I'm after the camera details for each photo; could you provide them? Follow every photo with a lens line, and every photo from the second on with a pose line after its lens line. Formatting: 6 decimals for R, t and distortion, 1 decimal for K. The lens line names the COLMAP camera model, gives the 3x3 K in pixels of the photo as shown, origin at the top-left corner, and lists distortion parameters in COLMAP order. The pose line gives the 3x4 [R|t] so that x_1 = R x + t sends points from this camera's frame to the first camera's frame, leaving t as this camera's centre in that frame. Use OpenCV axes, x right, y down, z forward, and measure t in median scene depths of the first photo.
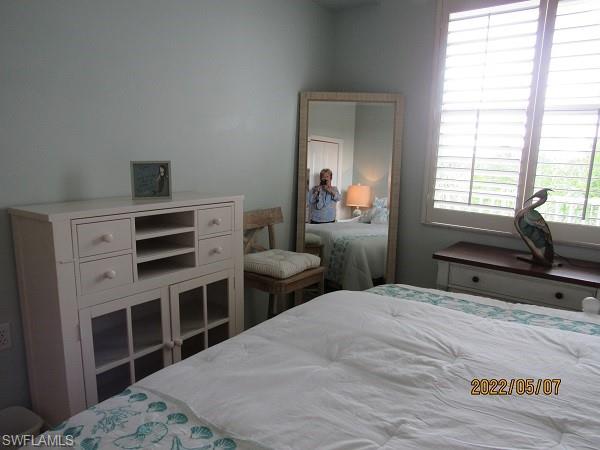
lens RADIAL K [[437.1, 0, 297.3], [0, 437.1, 227.4], [0, 0, 1]] dist [-0.010859, -0.009602]
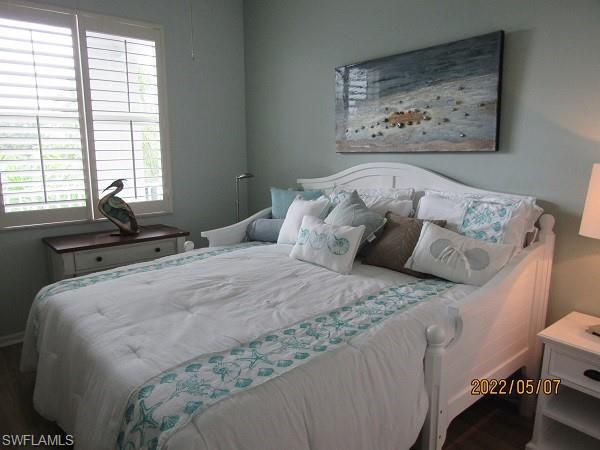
lens RADIAL K [[437.1, 0, 297.3], [0, 437.1, 227.4], [0, 0, 1]] dist [-0.010859, -0.009602]
pose [[0.247194, -0.208240, 0.946325, -0.655122], [0.189177, 0.968212, 0.163640, -0.067658], [-0.950320, 0.138572, 0.278730, 0.138547]]
